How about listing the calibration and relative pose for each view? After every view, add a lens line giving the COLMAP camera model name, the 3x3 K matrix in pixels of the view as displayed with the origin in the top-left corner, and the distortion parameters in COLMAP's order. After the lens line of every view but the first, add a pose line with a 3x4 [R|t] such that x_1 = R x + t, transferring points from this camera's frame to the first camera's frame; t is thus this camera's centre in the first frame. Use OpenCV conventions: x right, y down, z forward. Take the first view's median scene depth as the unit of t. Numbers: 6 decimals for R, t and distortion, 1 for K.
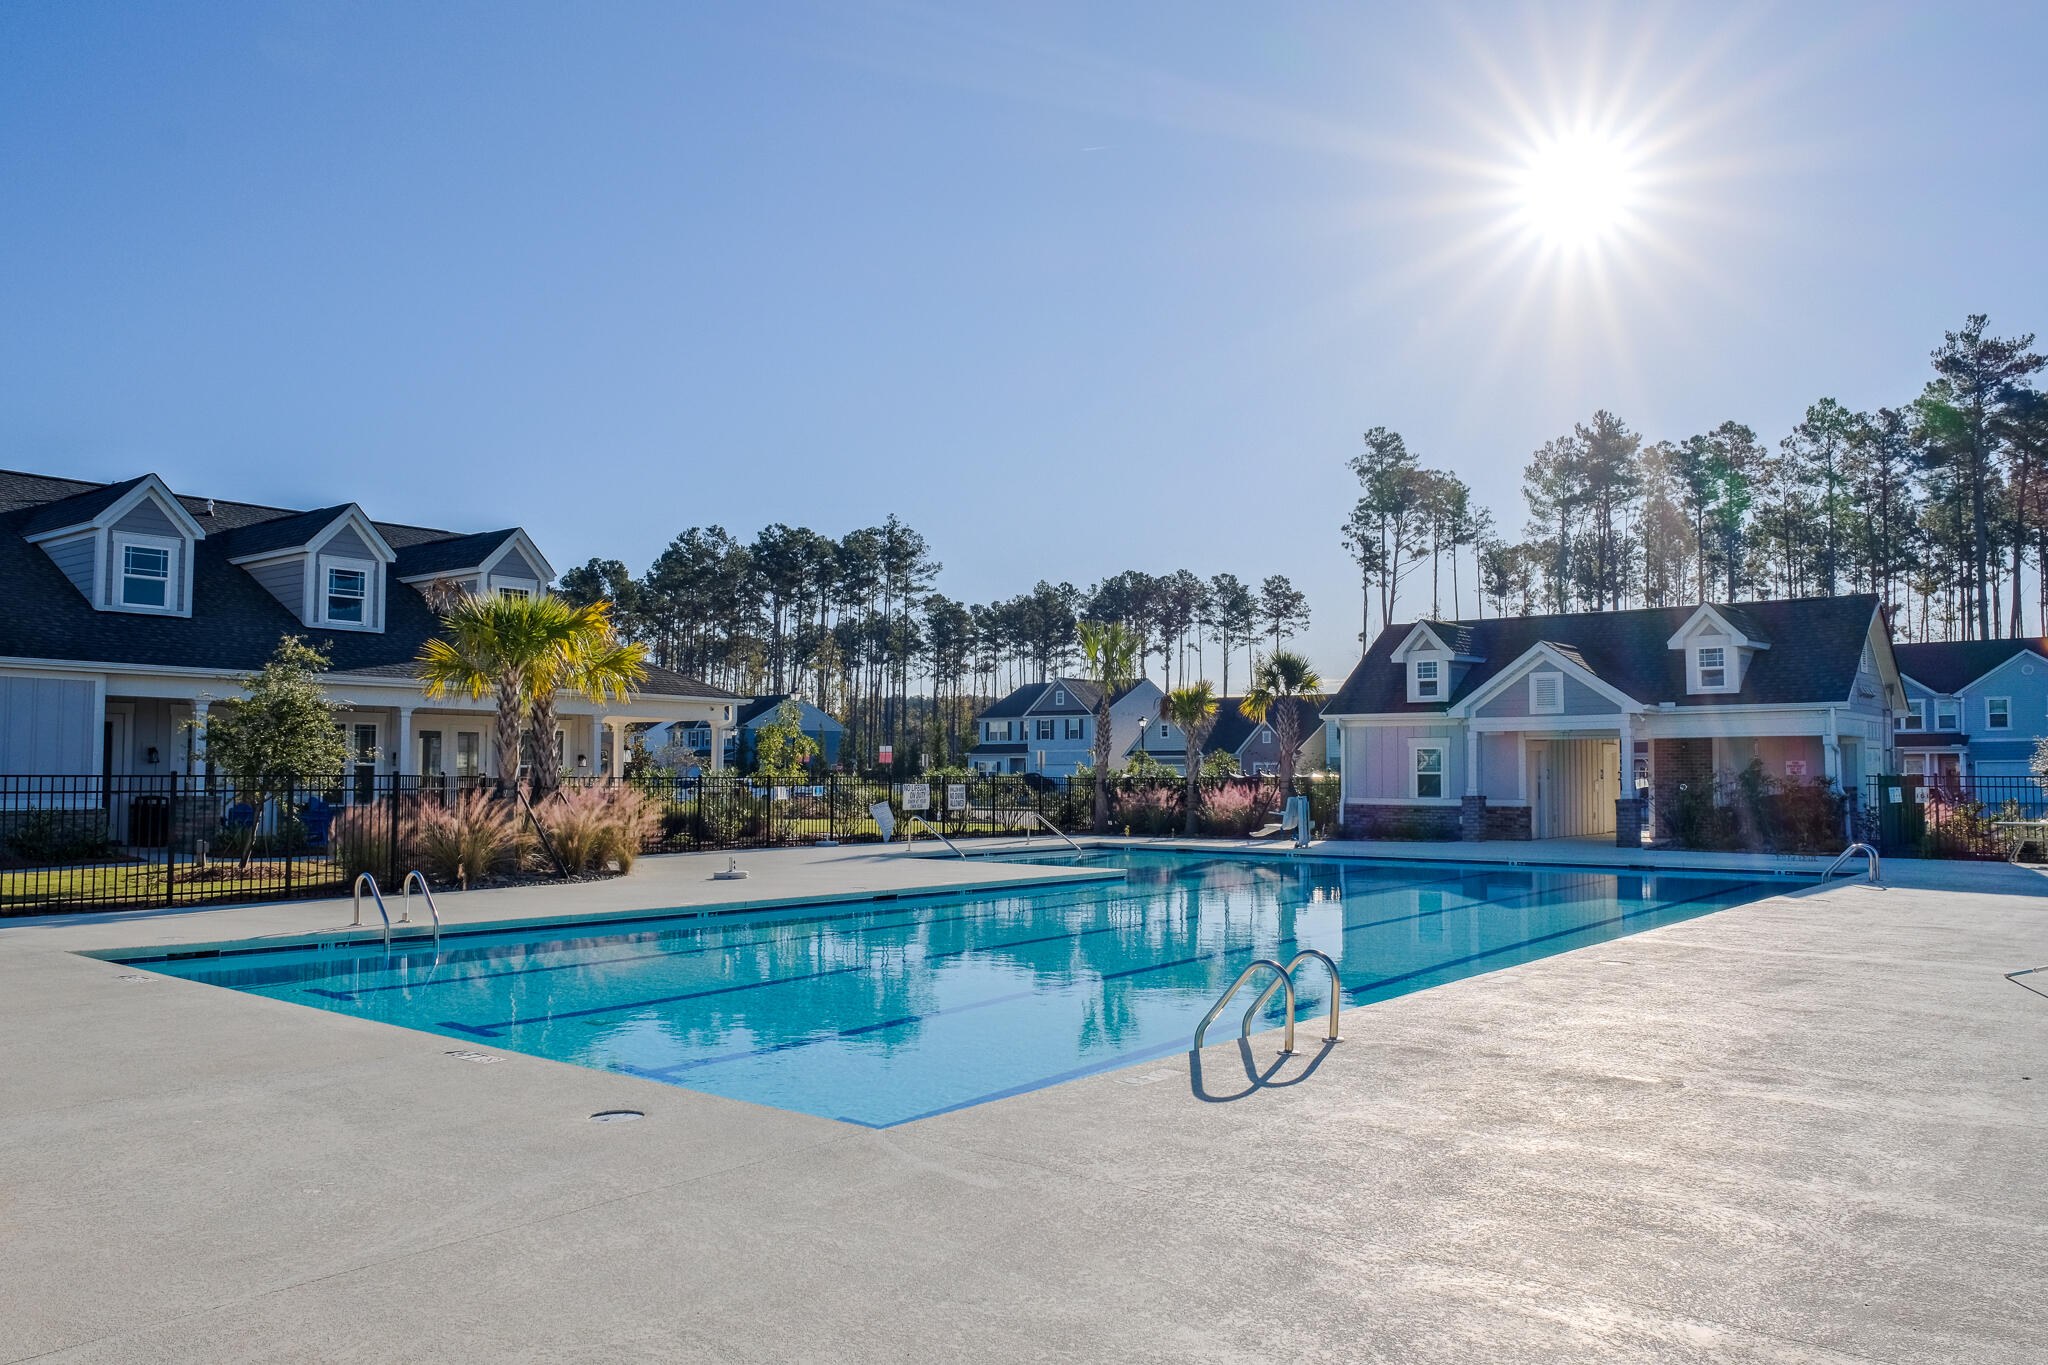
lens RADIAL K [[1567.1, 0, 1024.0], [0, 1567.1, 682.5], [0, 0, 1]] dist [-0.005208, -0.001247]
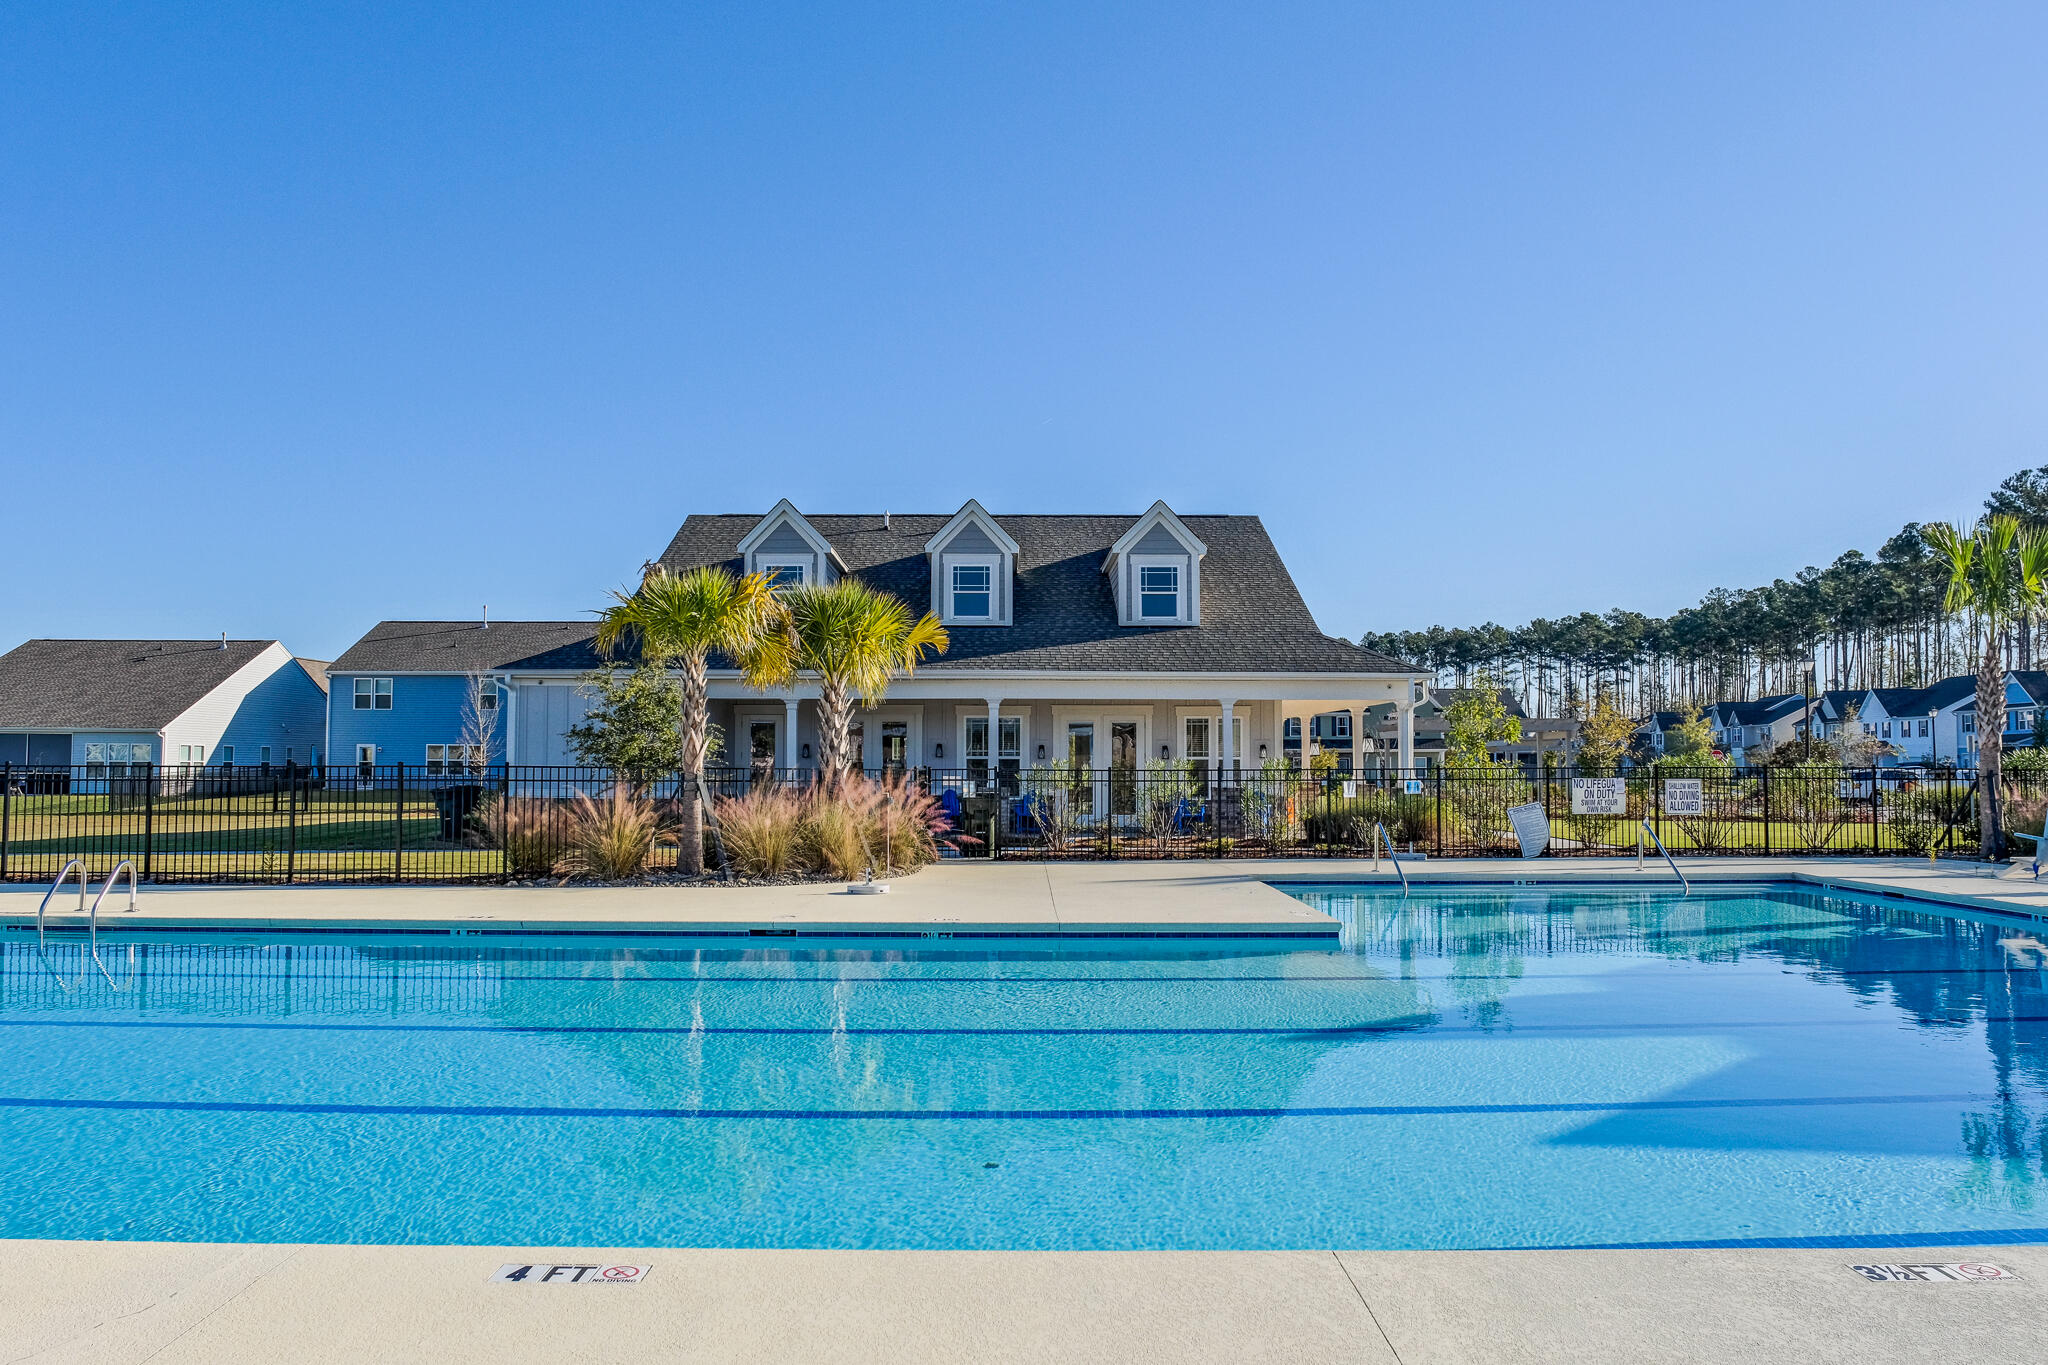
lens RADIAL K [[1481.4, 0, 1024.0], [0, 1481.4, 682.5], [0, 0, 1]] dist [0.003233, 0.001453]
pose [[0.612969, -0.047599, -0.788672, 0.316961], [0.047543, 0.998597, -0.023318, 0.025551], [0.788675, -0.023203, 0.614372, 0.393563]]
